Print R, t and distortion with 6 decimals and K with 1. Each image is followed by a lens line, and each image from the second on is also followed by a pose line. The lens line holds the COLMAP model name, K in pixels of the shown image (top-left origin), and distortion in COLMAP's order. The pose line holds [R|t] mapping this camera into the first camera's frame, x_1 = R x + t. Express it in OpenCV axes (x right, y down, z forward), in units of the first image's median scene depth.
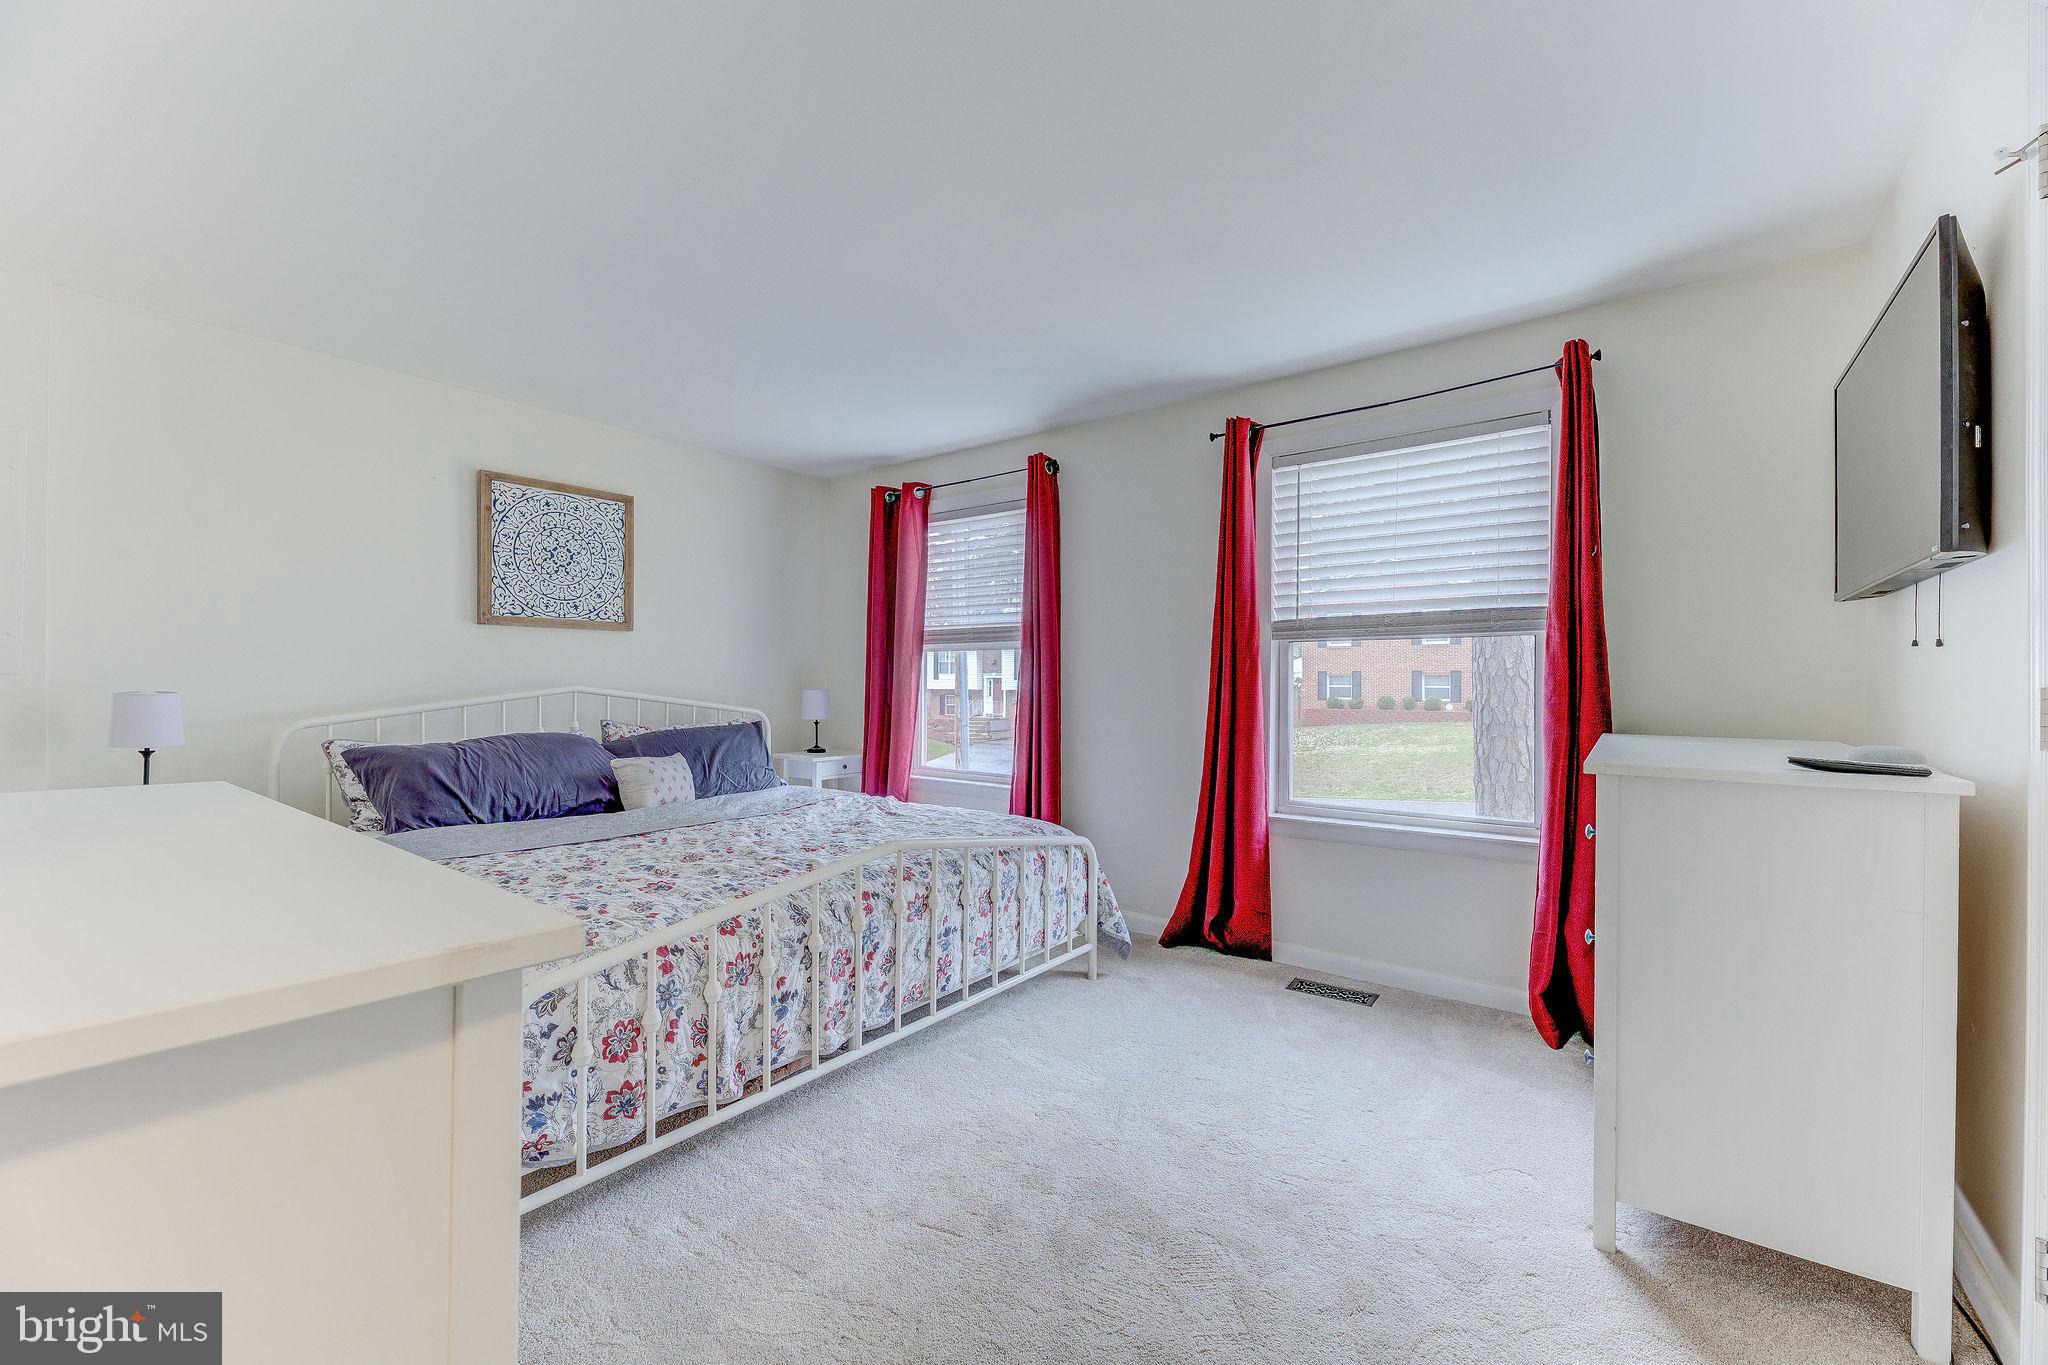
lens RADIAL K [[824.2, 0, 1019.7], [0, 824.2, 683.1], [0, 0, 1]] dist [0.008022, -0.003939]
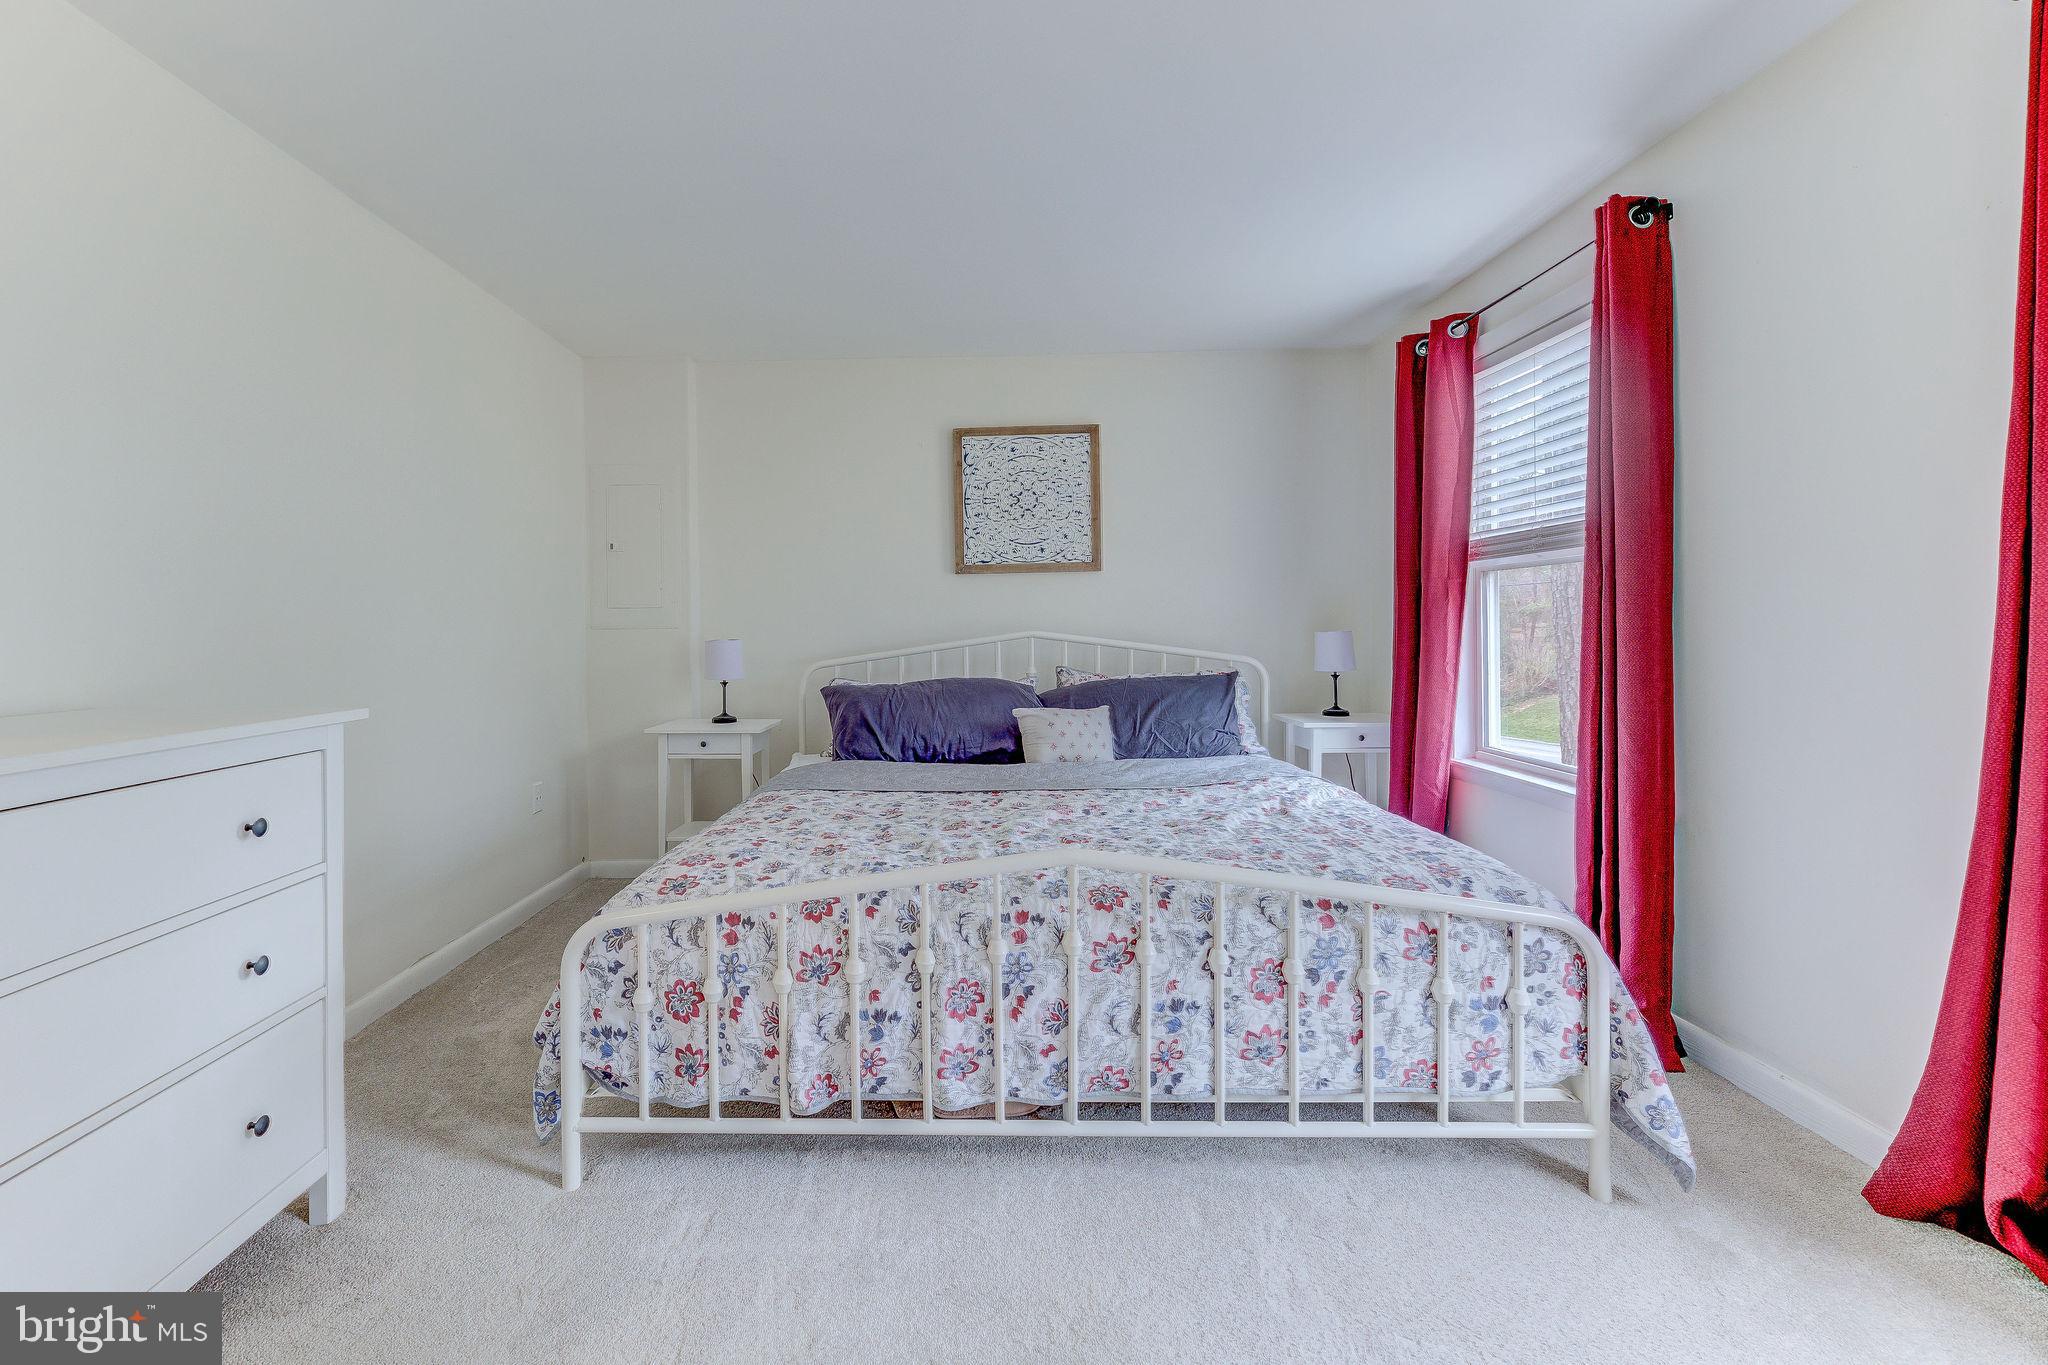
lens RADIAL K [[891.7, 0, 1021.3], [0, 891.7, 637.1], [0, 0, 1]] dist [0.004380, -0.005344]
pose [[0.585031, -0.005045, -0.810996, 0.390179], [0.015747, 0.999863, 0.005139, 0.006340], [0.810858, -0.015777, 0.585030, 0.470203]]
